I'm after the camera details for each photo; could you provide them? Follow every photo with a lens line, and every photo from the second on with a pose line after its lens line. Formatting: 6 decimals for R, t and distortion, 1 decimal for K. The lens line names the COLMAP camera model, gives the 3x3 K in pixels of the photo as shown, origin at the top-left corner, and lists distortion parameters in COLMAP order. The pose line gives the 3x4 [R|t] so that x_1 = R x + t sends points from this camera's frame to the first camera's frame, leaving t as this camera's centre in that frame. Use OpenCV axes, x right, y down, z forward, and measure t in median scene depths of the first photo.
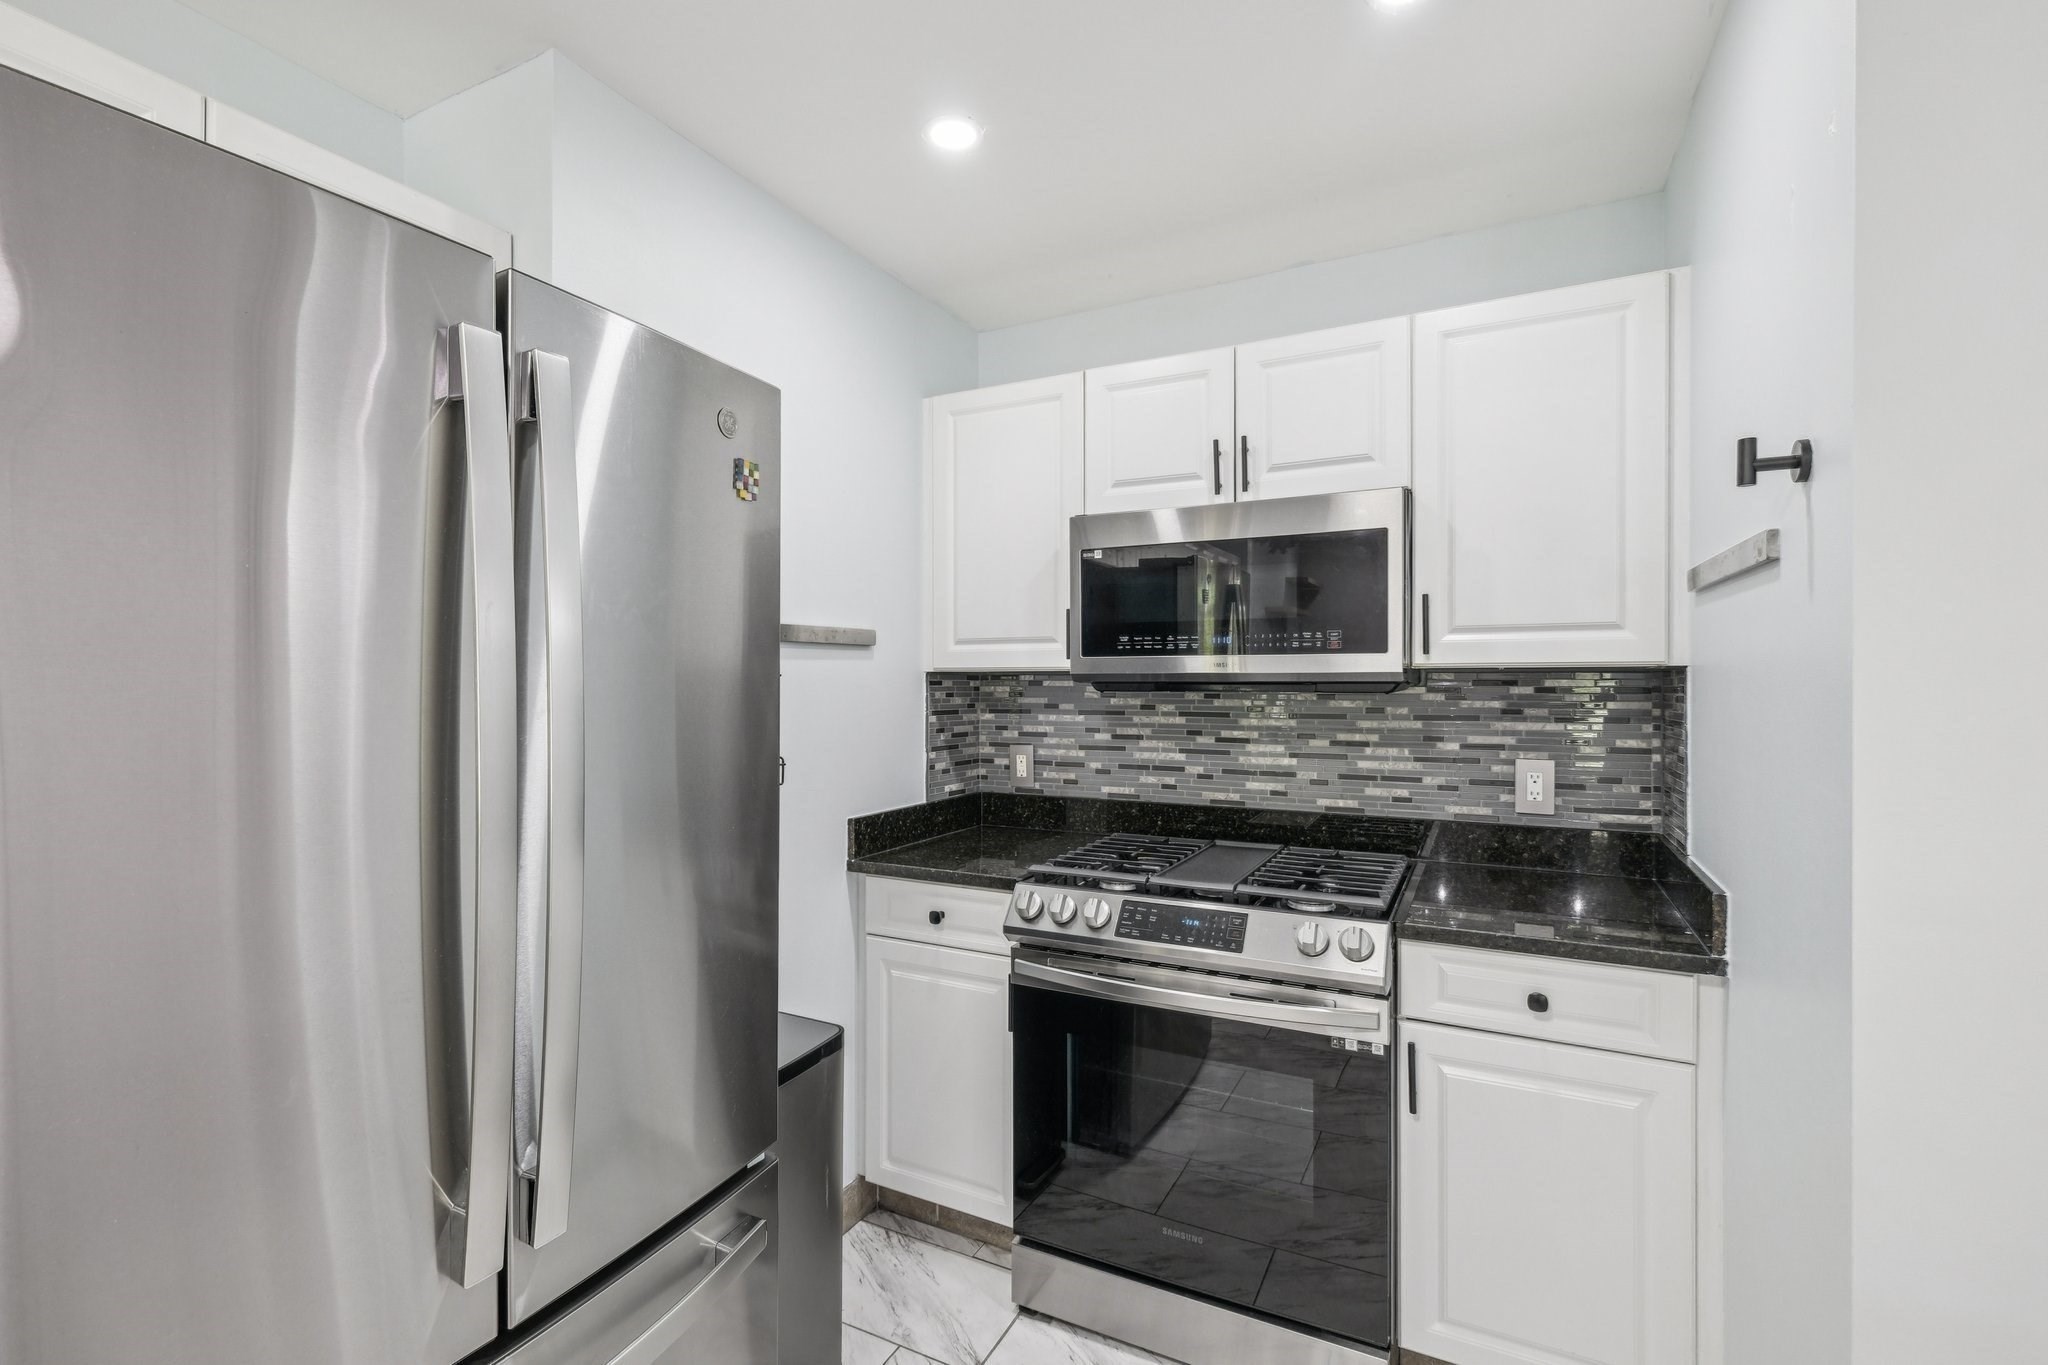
lens RADIAL K [[915.4, 0, 1041.0], [0, 915.4, 682.3], [0, 0, 1]] dist [-0.002212, -0.000636]
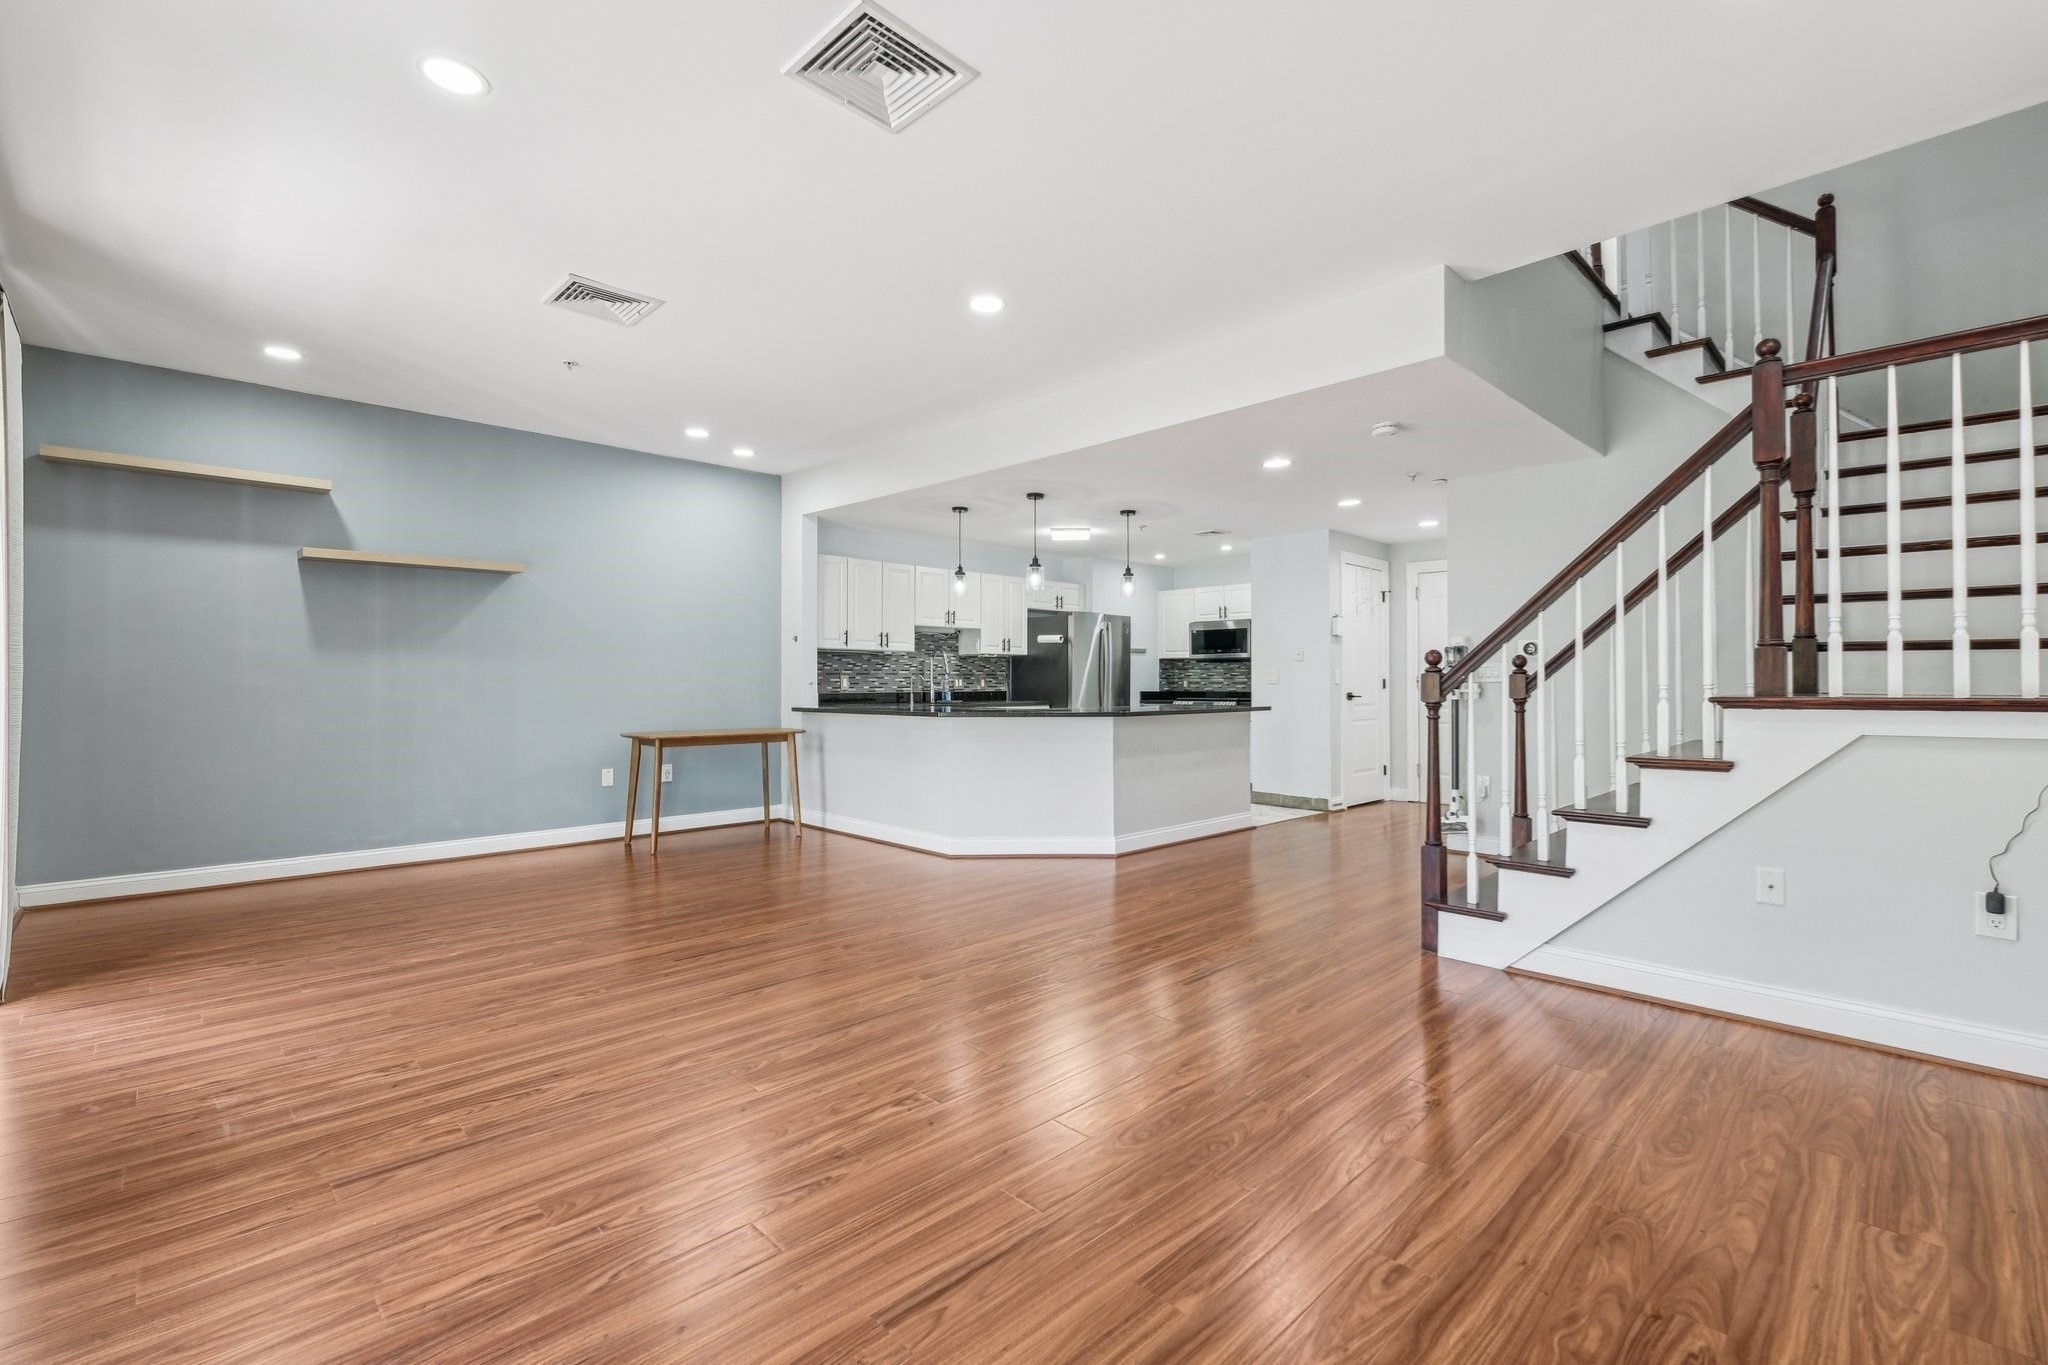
lens RADIAL K [[915.4, 0, 1028.3], [0, 915.4, 678.7], [0, 0, 1]] dist [-0.002212, -0.000636]
pose [[0.950376, -0.002921, -0.311091, 0.588204], [-0.000188, 0.999950, -0.009964, 0.117871], [0.311105, 0.009528, 0.950328, -3.052079]]
